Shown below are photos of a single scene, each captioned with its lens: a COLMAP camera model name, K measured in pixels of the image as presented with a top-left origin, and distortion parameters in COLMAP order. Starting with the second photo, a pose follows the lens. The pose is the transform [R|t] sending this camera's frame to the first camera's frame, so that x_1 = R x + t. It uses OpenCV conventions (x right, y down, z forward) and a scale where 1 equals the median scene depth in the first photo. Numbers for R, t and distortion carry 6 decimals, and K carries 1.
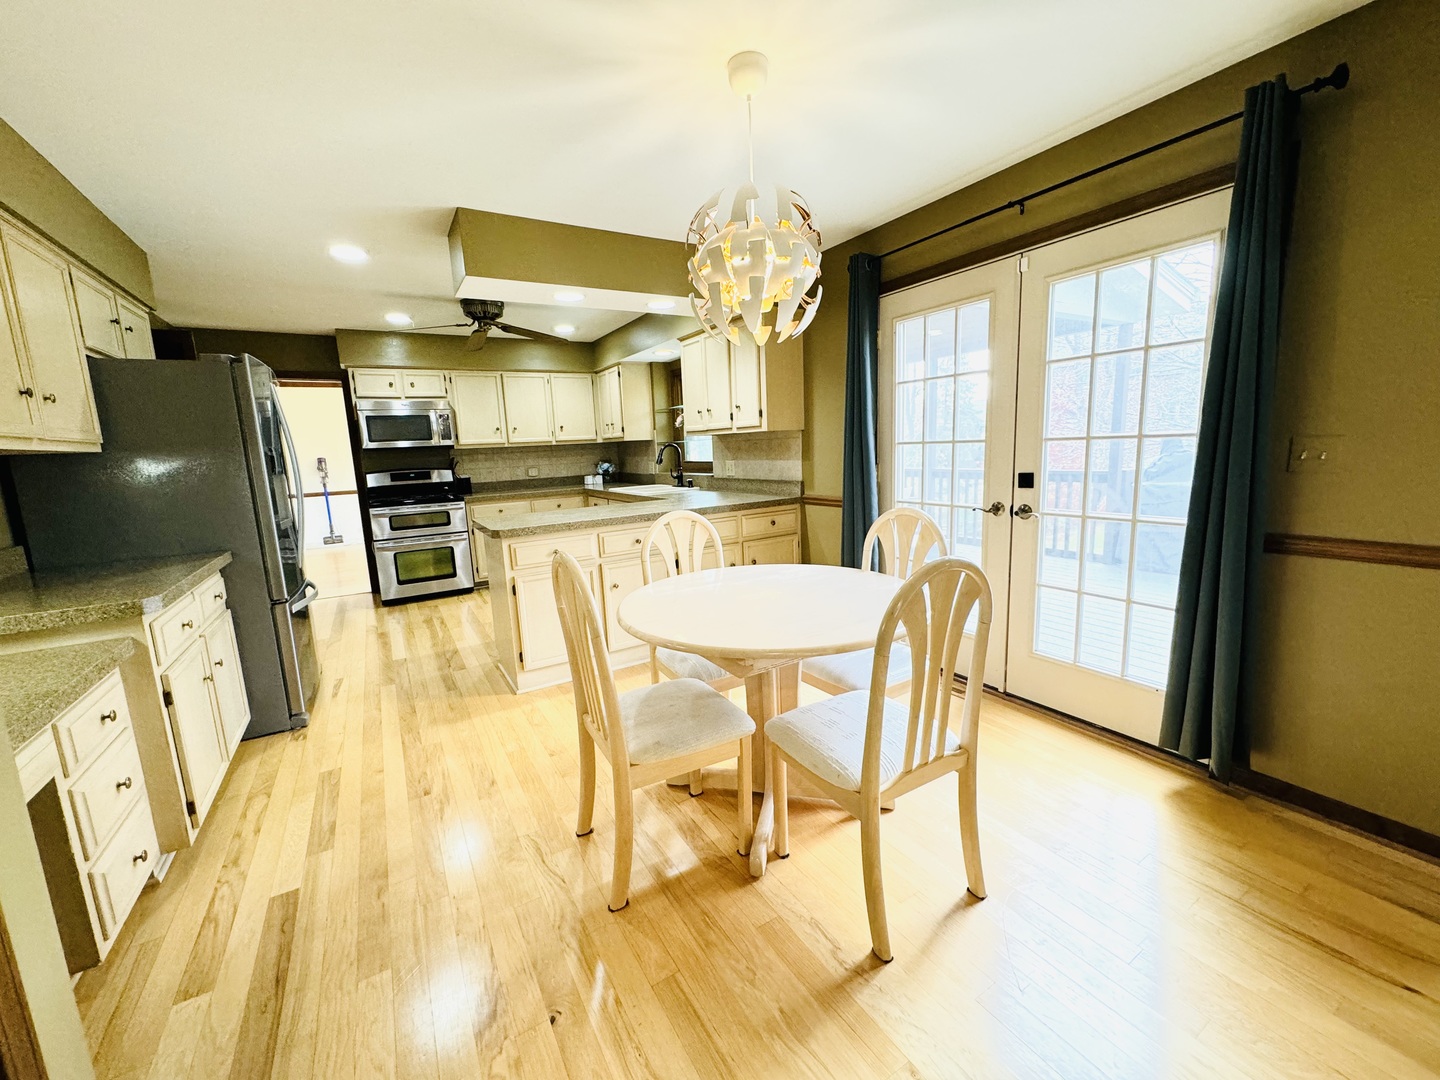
lens RADIAL K [[574.3, 0, 720.0], [0, 574.3, 540.0], [0, 0, 1]] dist [-0.000207, 0.000070]
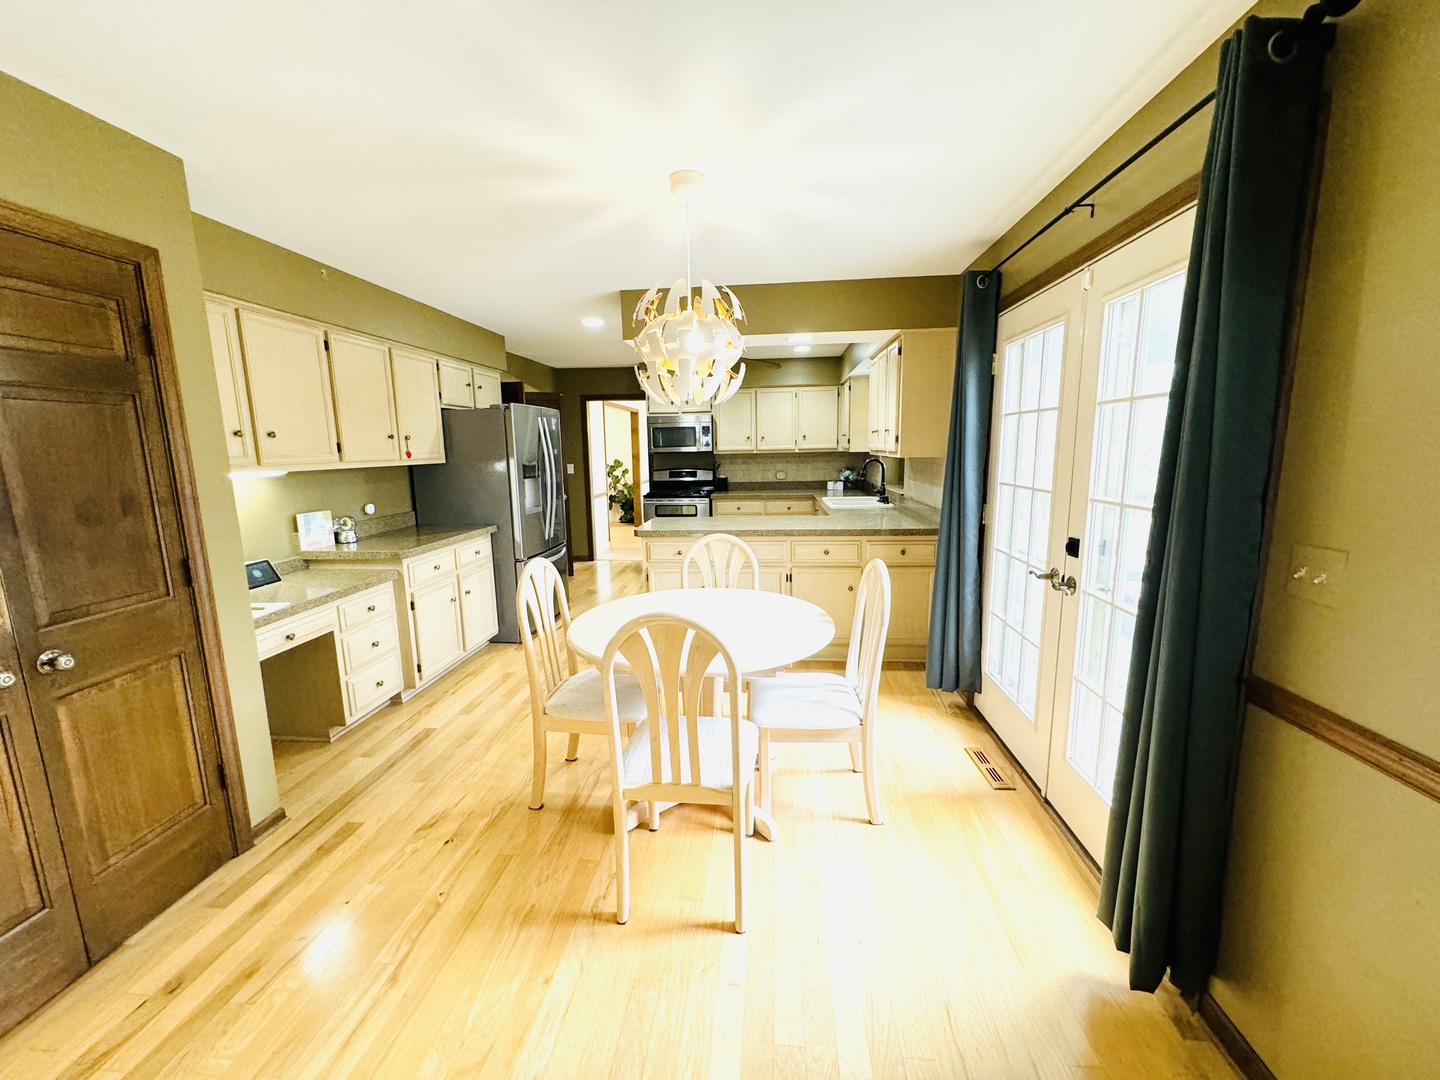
lens RADIAL K [[572.6, 0, 720.0], [0, 572.6, 540.0], [0, 0, 1]] dist [-0.008463, 0.000028]
pose [[0.804562, 0.125459, -0.580466, 0.302835], [-0.114441, 0.991864, 0.055754, -0.051710], [0.582738, 0.021572, 0.812374, 0.029471]]
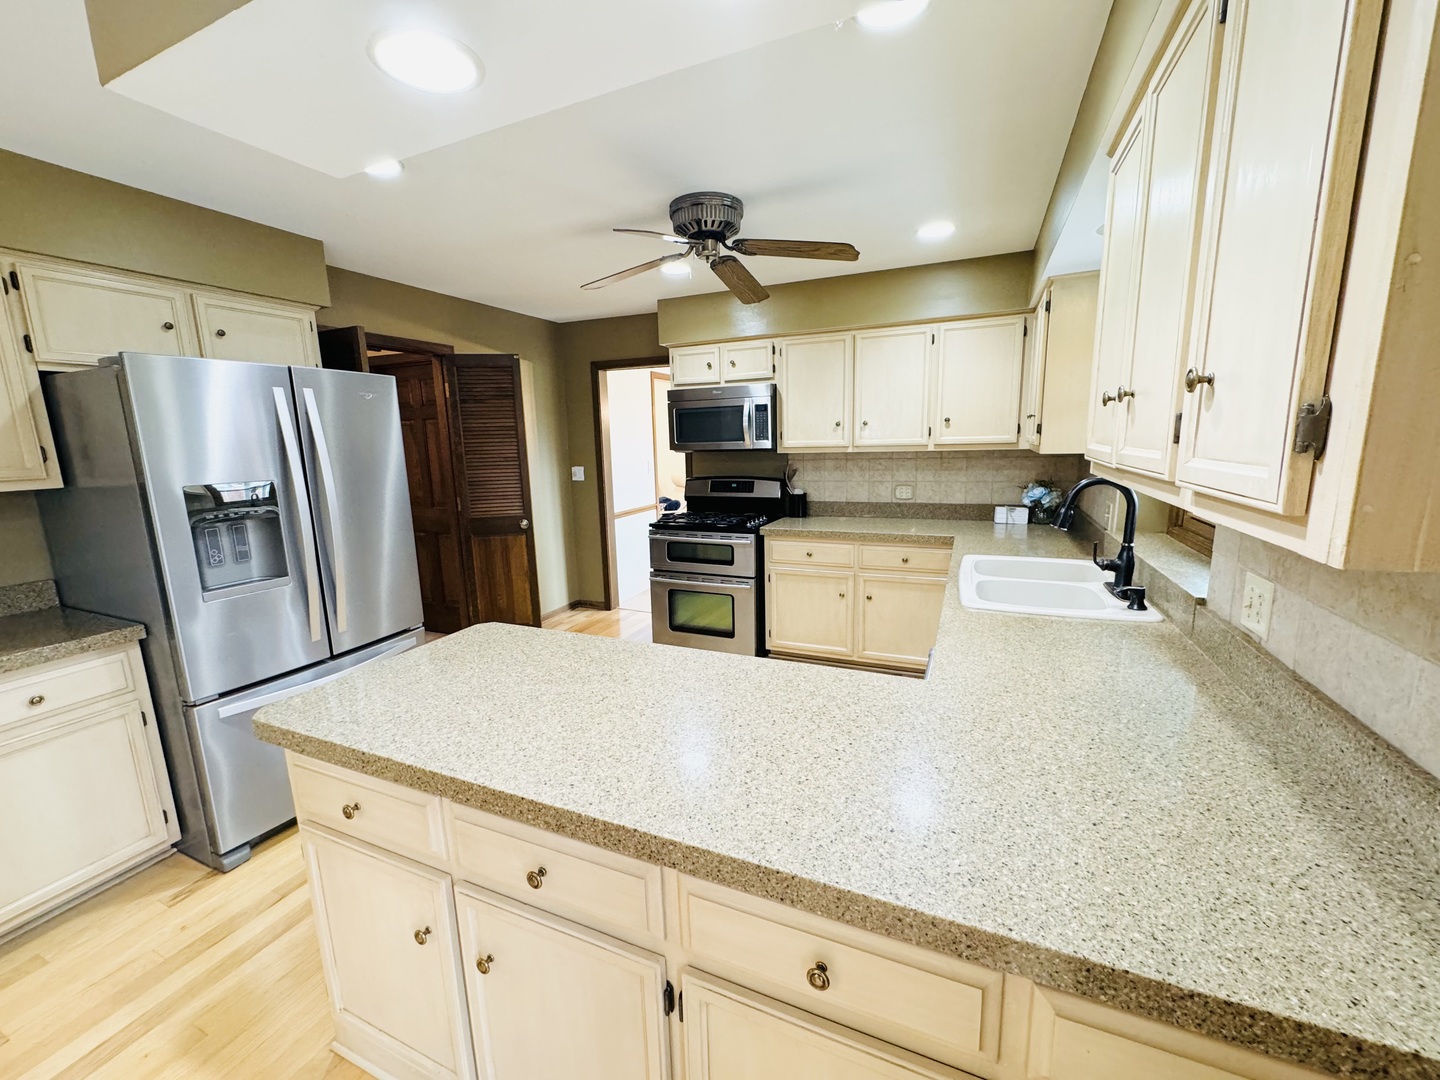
lens RADIAL K [[578.0, 0, 720.0], [0, 578.0, 540.0], [0, 0, 1]] dist [-0.010655, -0.000198]
pose [[0.581865, 0.172817, -0.794712, 0.074801], [-0.133941, 0.984182, 0.115952, -0.140033], [0.802180, 0.038976, 0.595808, 0.588721]]
